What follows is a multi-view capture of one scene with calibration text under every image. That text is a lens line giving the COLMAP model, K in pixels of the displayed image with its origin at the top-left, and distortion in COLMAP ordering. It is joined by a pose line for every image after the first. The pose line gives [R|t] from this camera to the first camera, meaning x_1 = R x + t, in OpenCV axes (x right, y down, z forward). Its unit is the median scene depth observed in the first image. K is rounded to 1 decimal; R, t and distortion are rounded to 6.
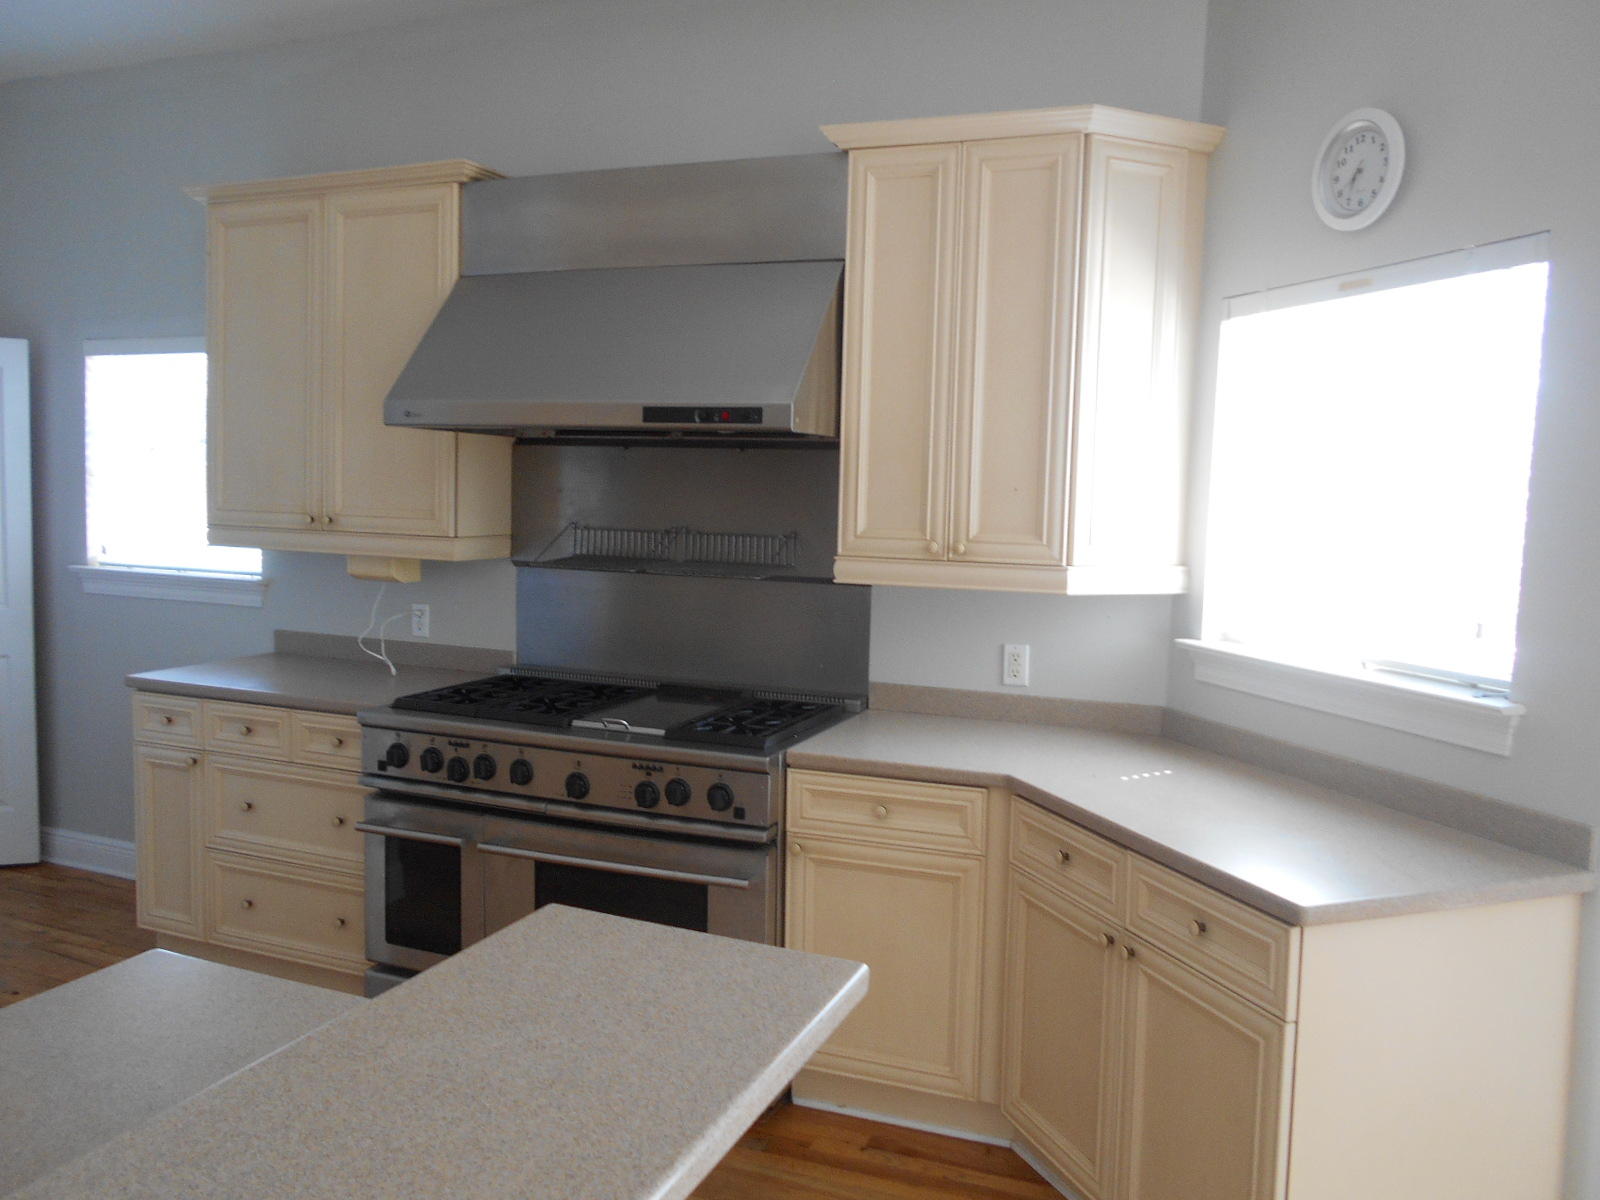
lens RADIAL K [[1225.6, 0, 803.9], [0, 1225.6, 569.3], [0, 0, 1]] dist [-0.009104, -0.003111]
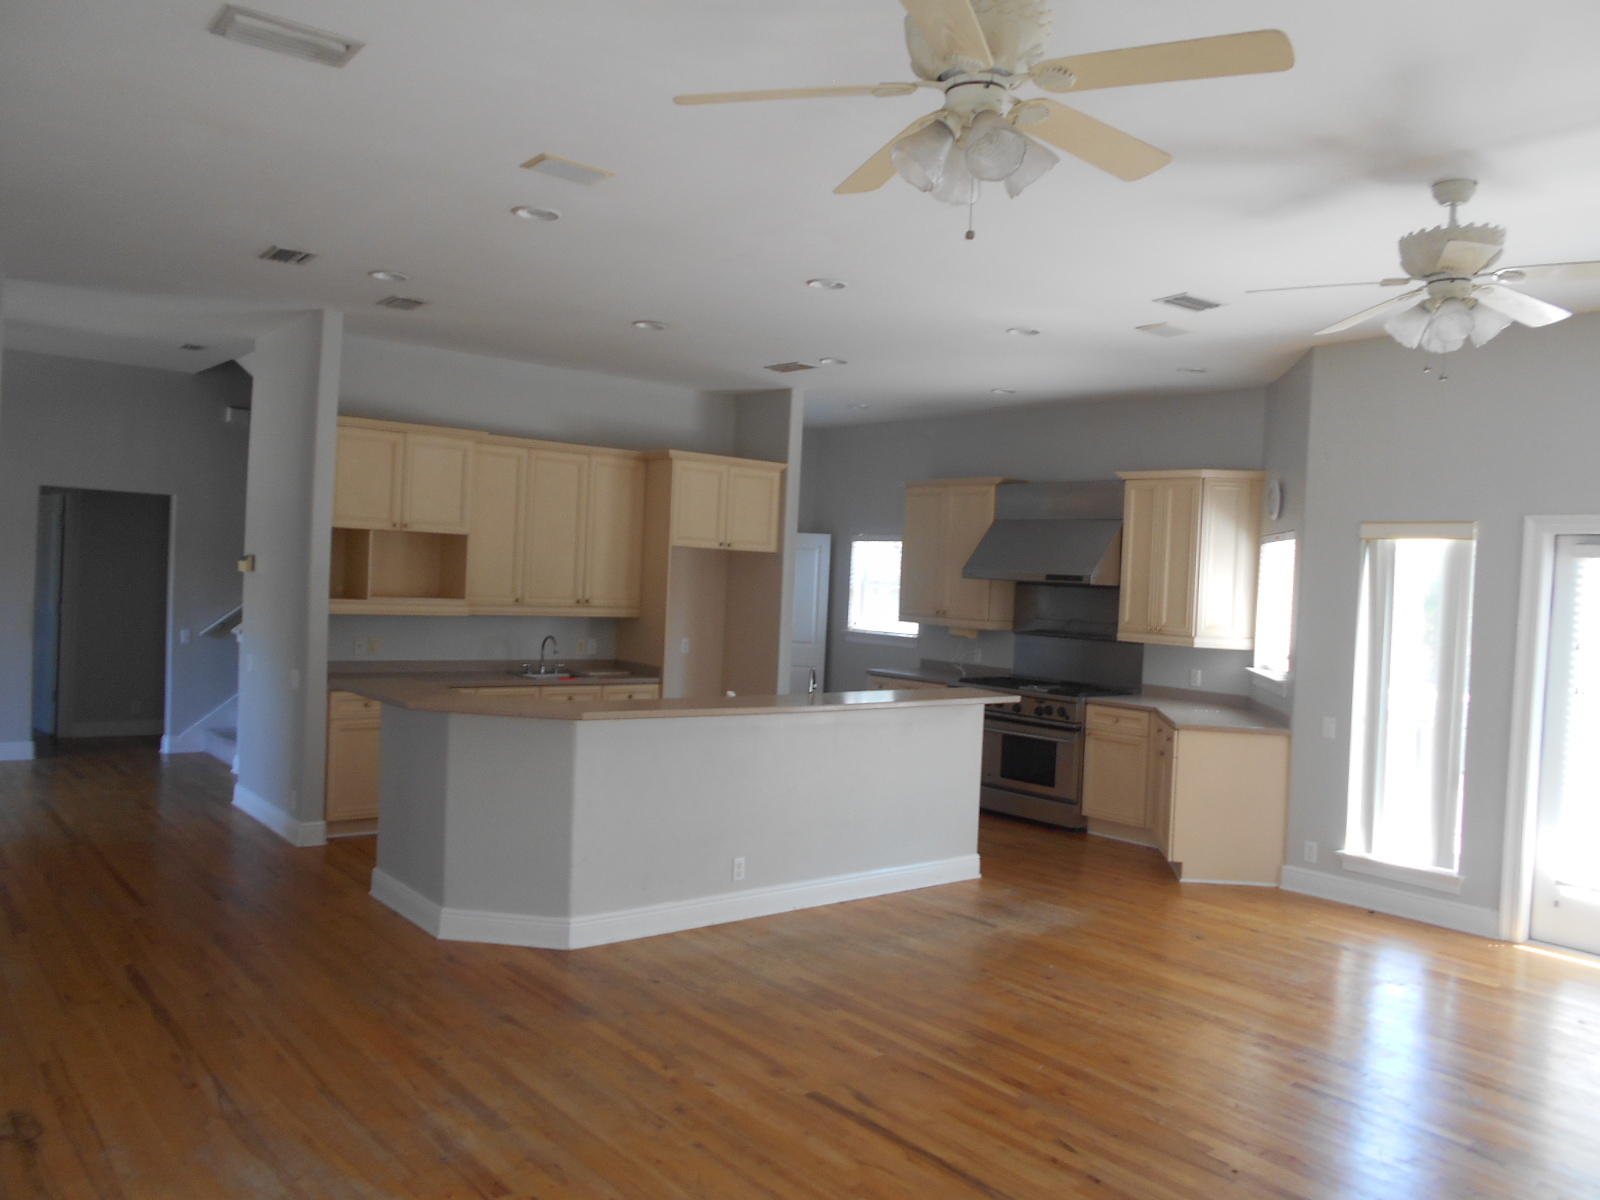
lens RADIAL K [[1249.1, 0, 798.2], [0, 1249.1, 596.6], [0, 0, 1]] dist [-0.010192, -0.000224]
pose [[0.870035, 0.022599, -0.492472, 0.763474], [-0.055439, 0.997097, -0.052187, 0.096276], [0.489863, 0.072706, 0.868762, -1.710806]]
